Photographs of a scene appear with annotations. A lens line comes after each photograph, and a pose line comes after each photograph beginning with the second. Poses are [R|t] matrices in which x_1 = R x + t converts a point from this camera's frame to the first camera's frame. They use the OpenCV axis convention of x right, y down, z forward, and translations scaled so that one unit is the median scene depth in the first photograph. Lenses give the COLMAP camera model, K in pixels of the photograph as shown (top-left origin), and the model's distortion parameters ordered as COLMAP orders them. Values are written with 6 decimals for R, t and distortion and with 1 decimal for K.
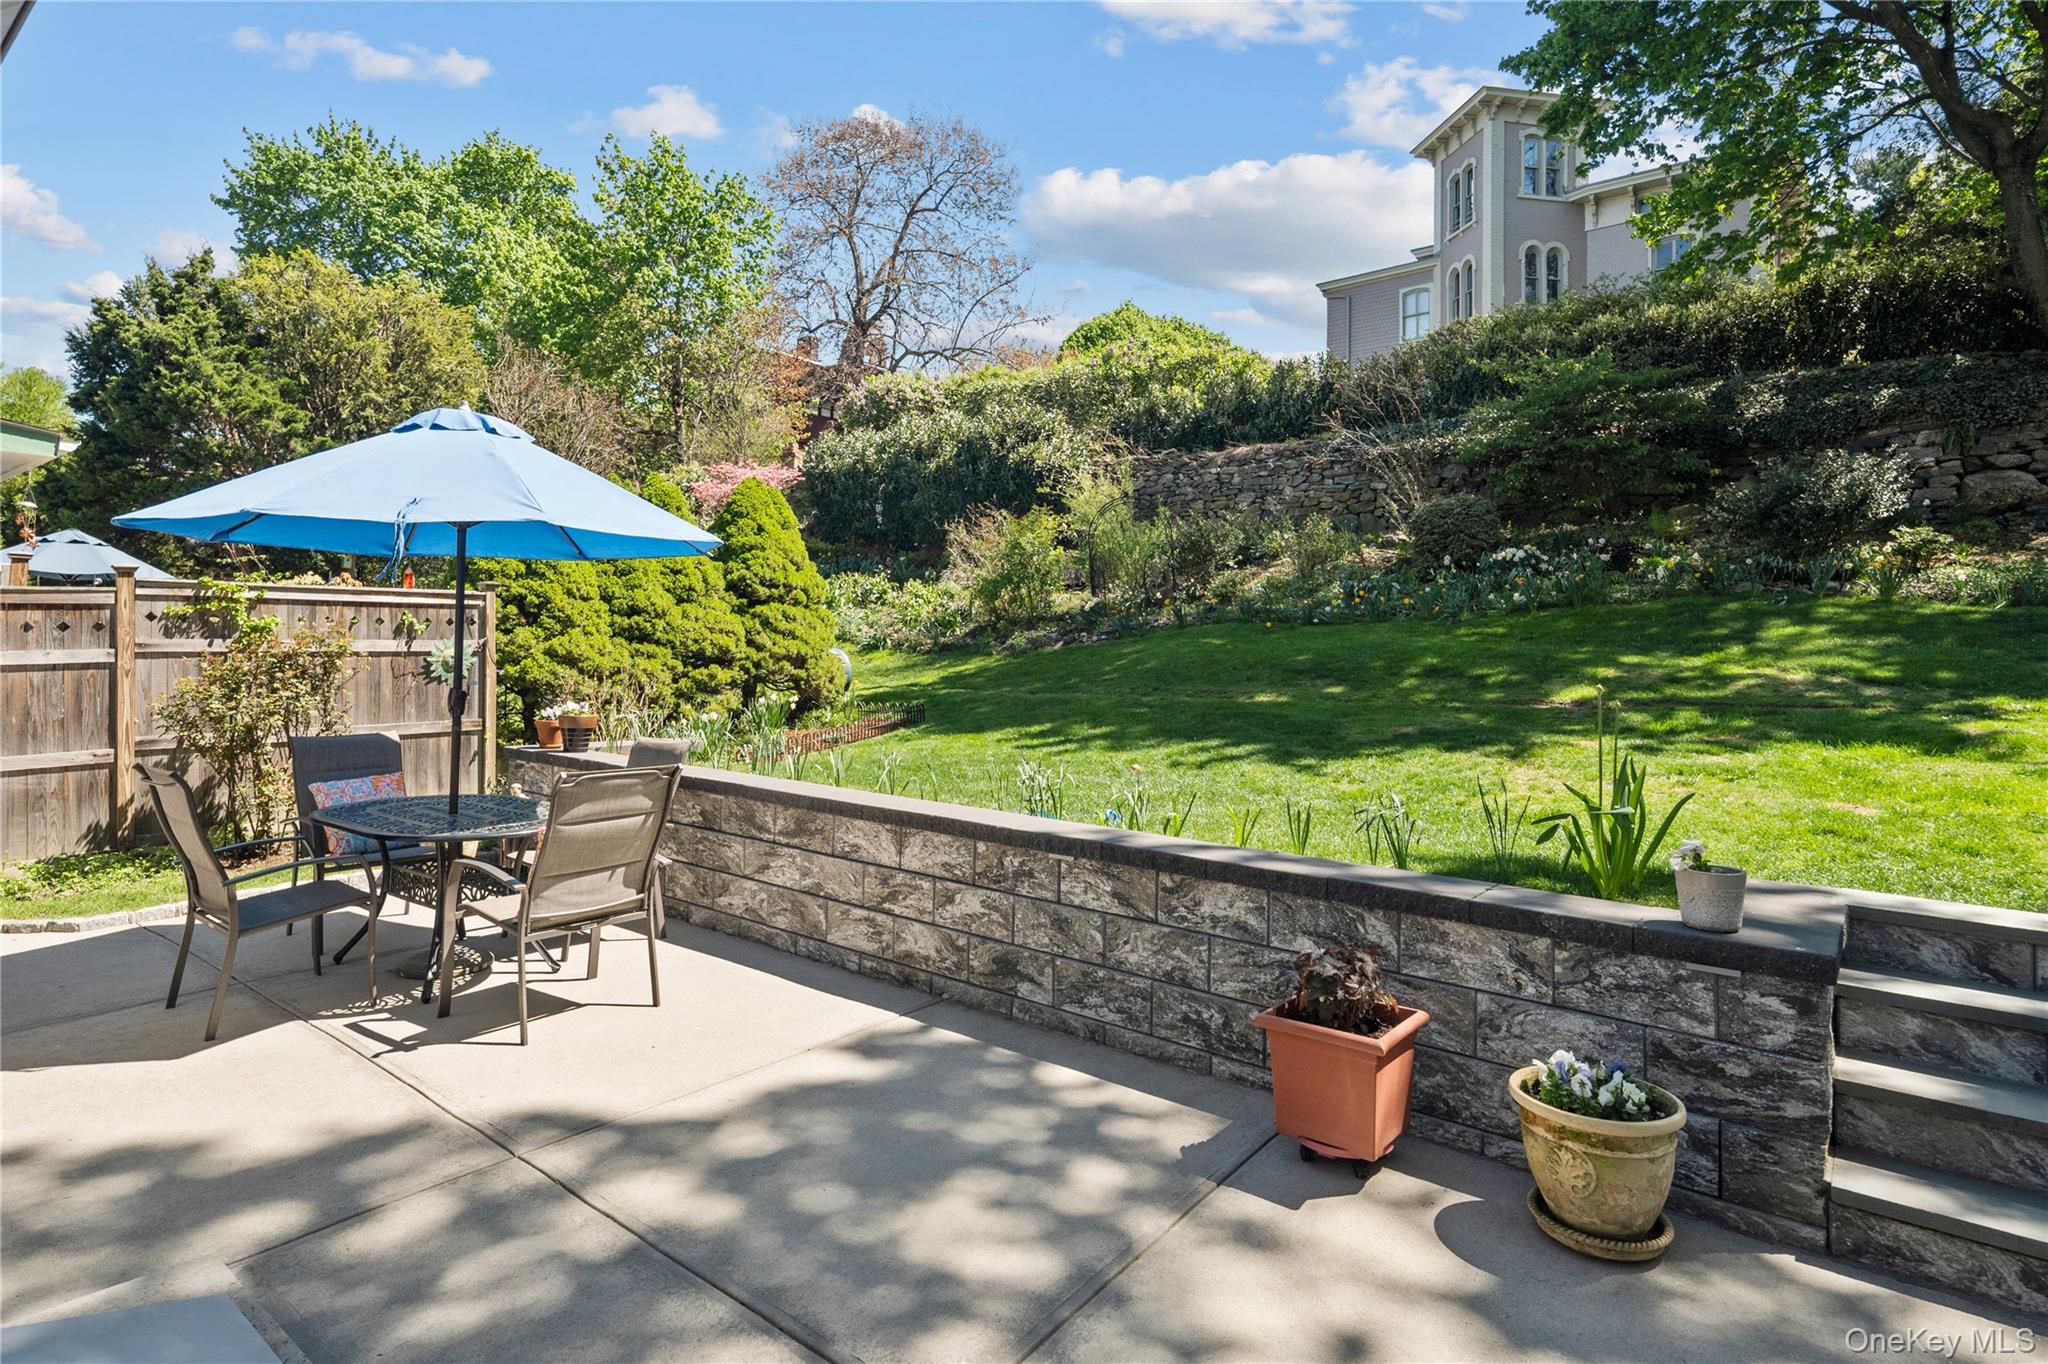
lens RADIAL K [[1020.8, 0, 1024.4], [0, 1020.8, 670.1], [0, 0, 1]] dist [0.000742, 0.000899]
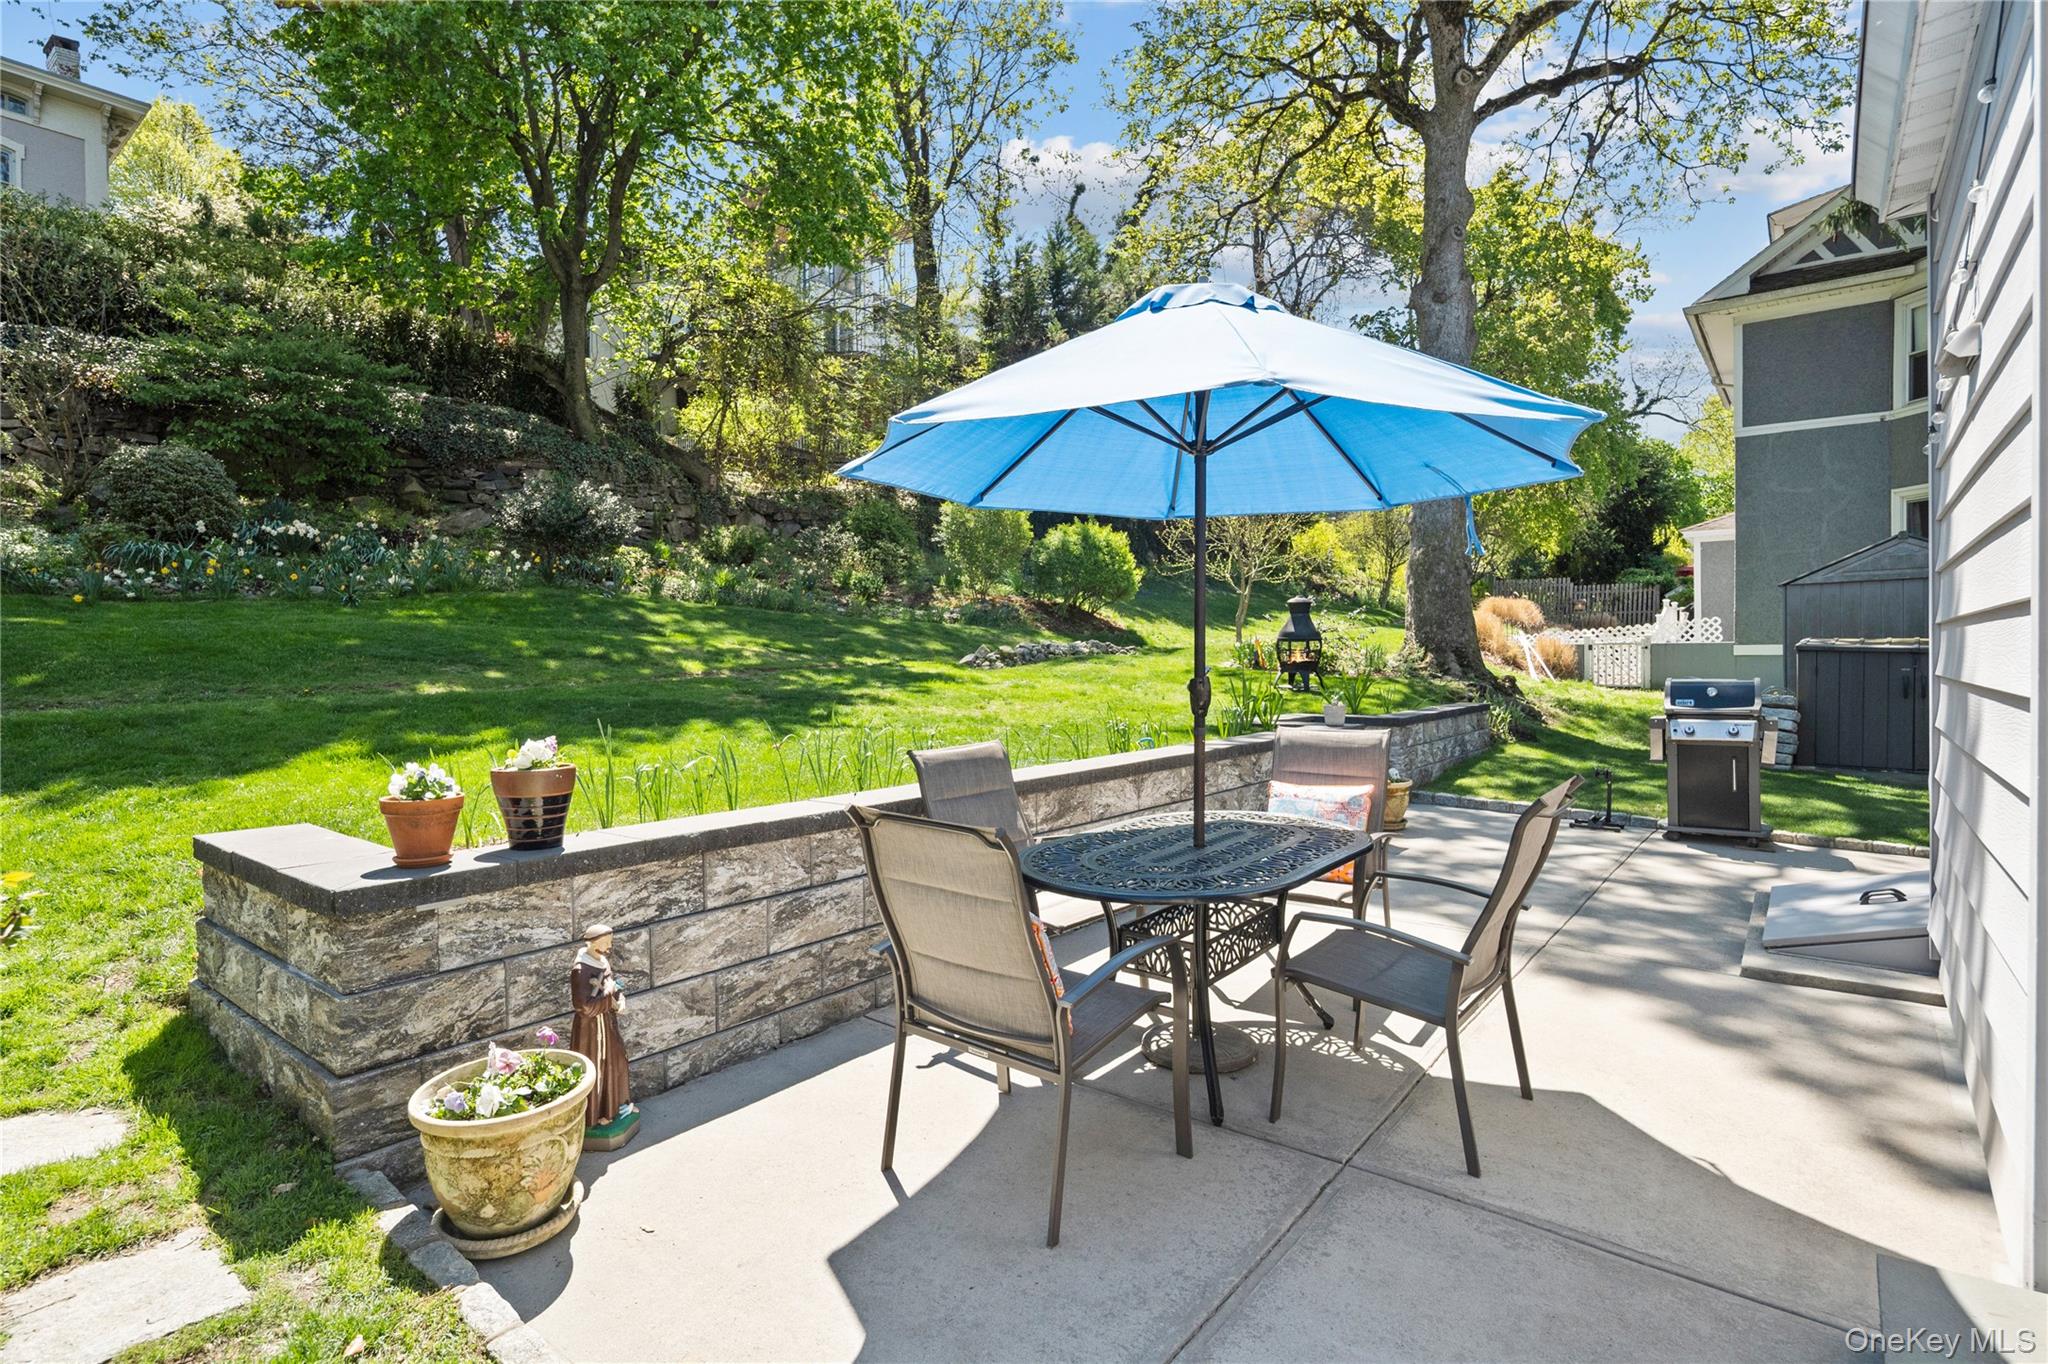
lens RADIAL K [[1020.8, 0, 1023.6], [0, 1020.8, 669.9], [0, 0, 1]] dist [0.000742, 0.000899]
pose [[0.007366, -0.028610, 0.999563, -1.977335], [0.037313, 0.998902, 0.028316, -0.009022], [-0.999276, 0.037088, 0.008426, 1.710716]]
